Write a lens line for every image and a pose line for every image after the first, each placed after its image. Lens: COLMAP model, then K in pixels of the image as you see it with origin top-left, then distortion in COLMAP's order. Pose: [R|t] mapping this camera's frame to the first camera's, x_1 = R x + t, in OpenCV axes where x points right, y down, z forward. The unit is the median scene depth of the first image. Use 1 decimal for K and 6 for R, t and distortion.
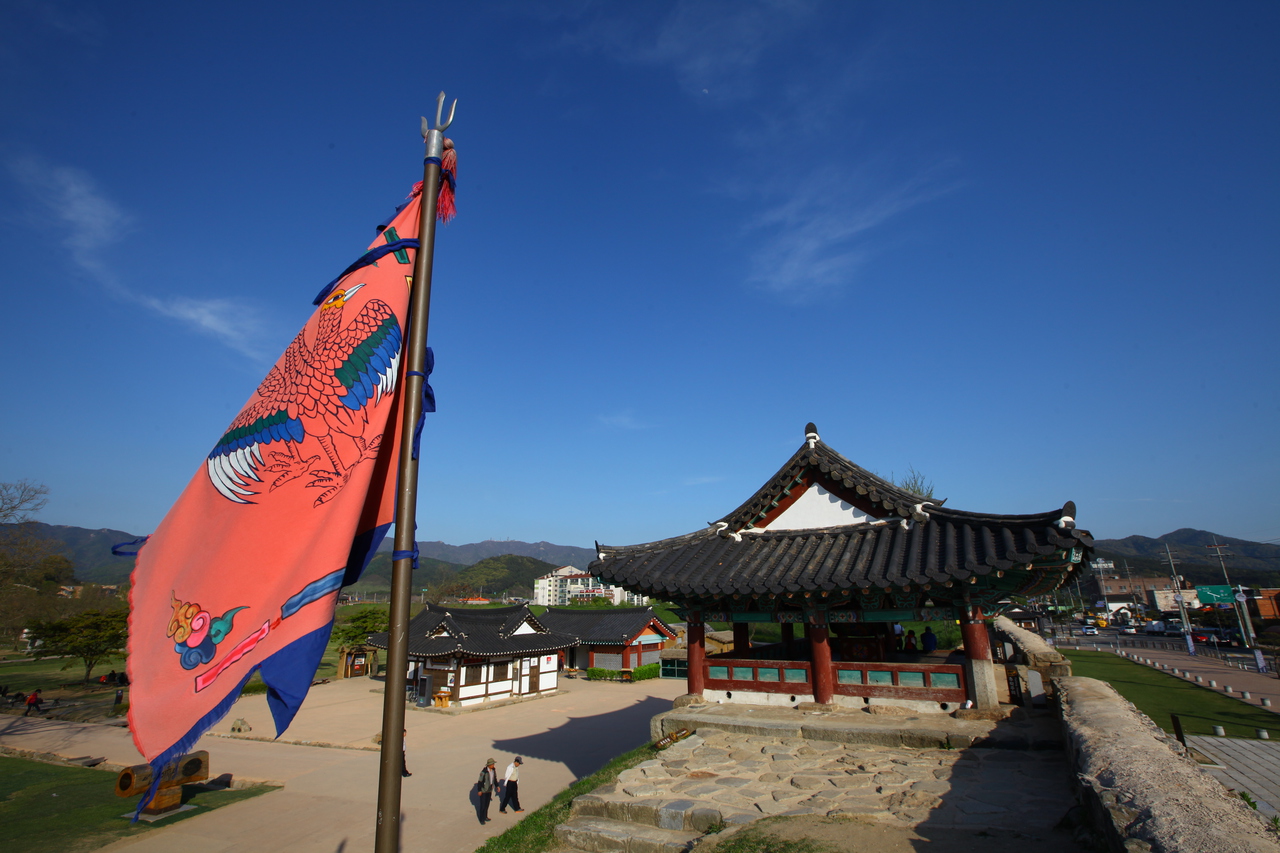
lens RADIAL K [[589.5, 0, 635.6], [0, 589.5, 416.0], [0, 0, 1]] dist [-0.047048, 0.013859]
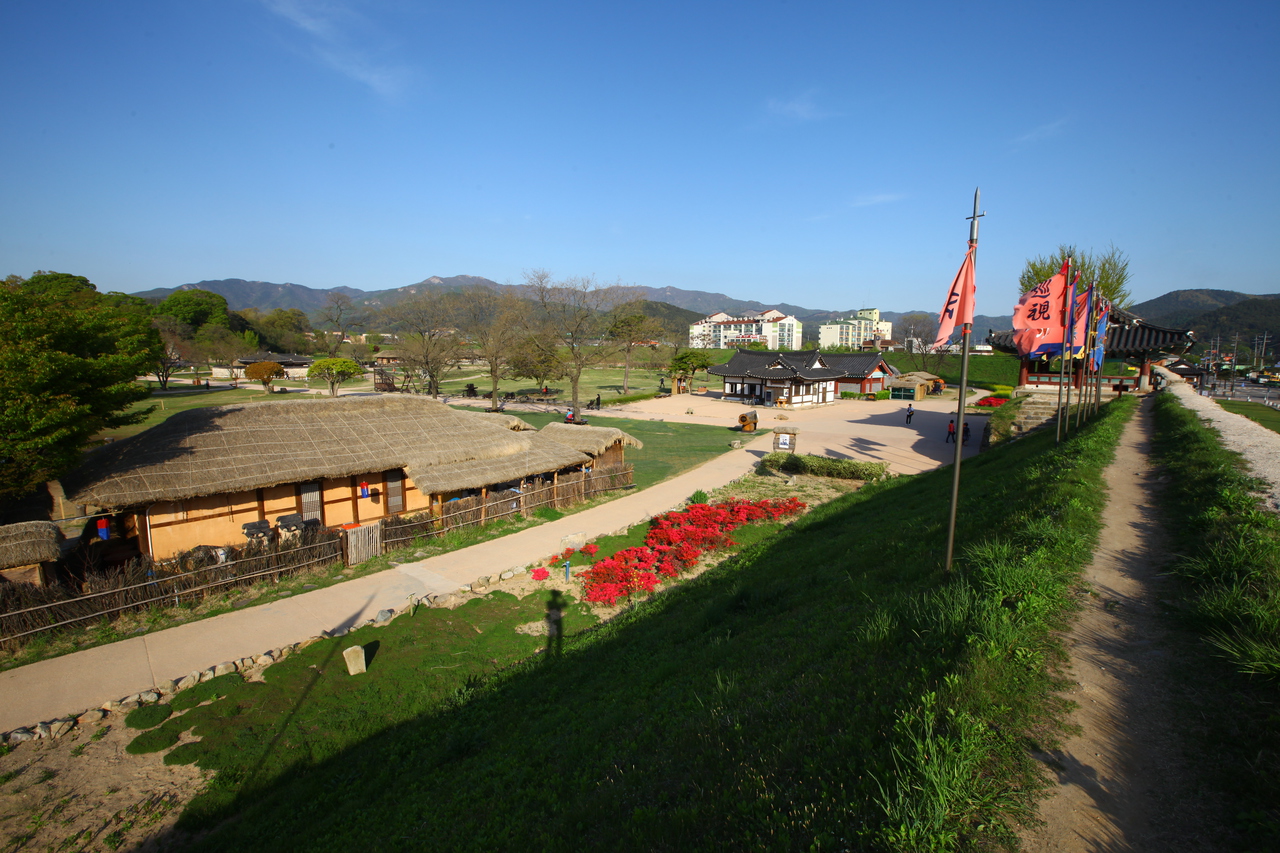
lens RADIAL K [[589.5, 0, 649.4], [0, 589.5, 420.4], [0, 0, 1]] dist [-0.047048, 0.013859]
pose [[0.981268, 0.040391, -0.188368, -0.323329], [0.042497, 0.908306, 0.416142, -0.169299], [0.187904, -0.416352, 0.889575, -0.530093]]
